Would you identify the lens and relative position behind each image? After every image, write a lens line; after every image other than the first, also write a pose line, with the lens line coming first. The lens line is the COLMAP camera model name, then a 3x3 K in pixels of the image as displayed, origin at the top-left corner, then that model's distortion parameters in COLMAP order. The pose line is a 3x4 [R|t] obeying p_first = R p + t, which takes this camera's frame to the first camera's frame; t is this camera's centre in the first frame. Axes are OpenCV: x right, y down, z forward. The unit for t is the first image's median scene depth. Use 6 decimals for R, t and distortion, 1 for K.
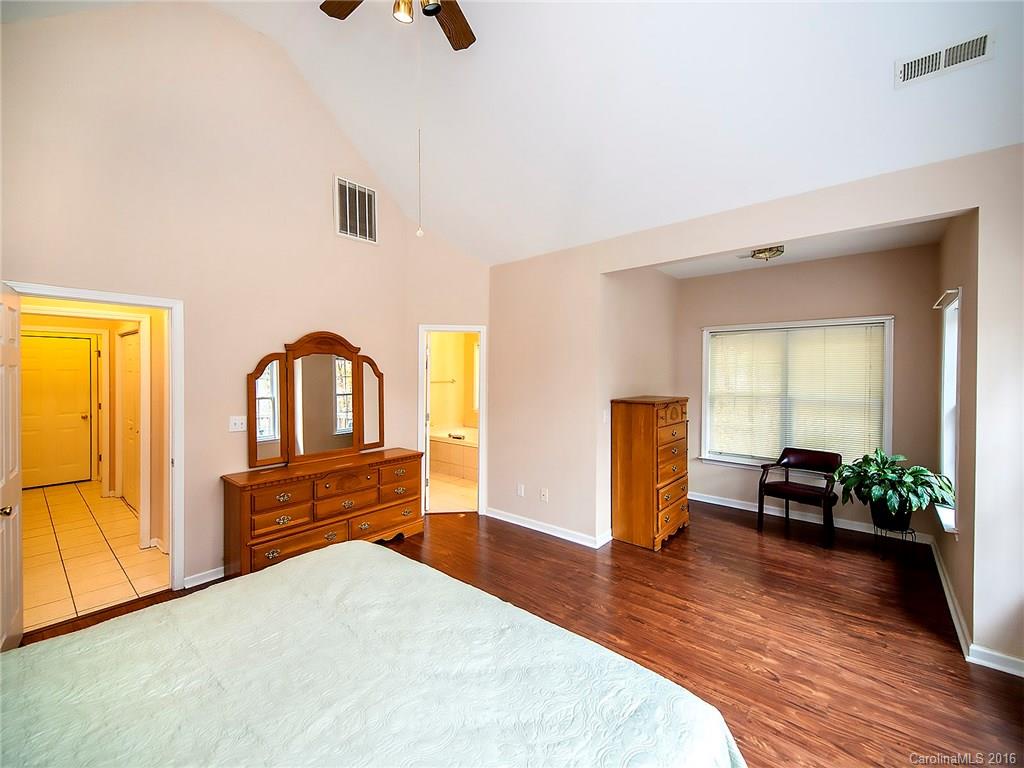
lens RADIAL K [[425.6, 0, 509.5], [0, 425.6, 376.6], [0, 0, 1]] dist [0.002467, 0.000119]
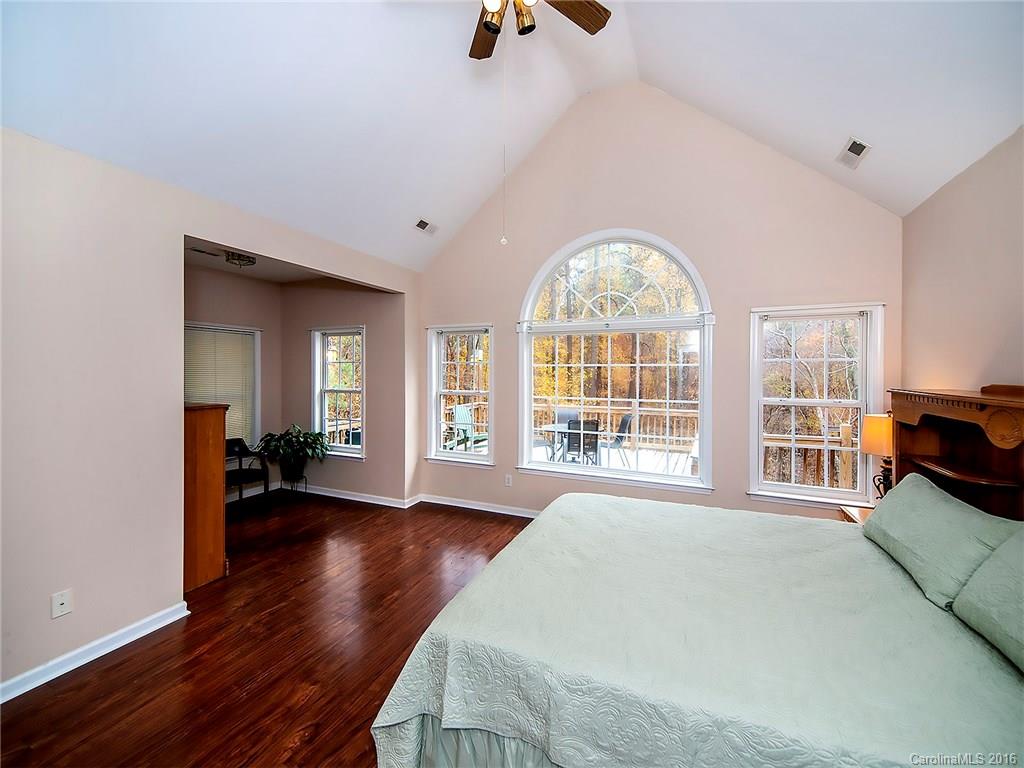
lens RADIAL K [[425.6, 0, 509.5], [0, 425.6, 376.6], [0, 0, 1]] dist [0.002467, 0.000119]
pose [[-0.301562, -0.016628, 0.953302, -0.913207], [0.006044, 0.999794, 0.019351, -0.016452], [-0.953428, 0.011597, -0.301399, 0.976528]]
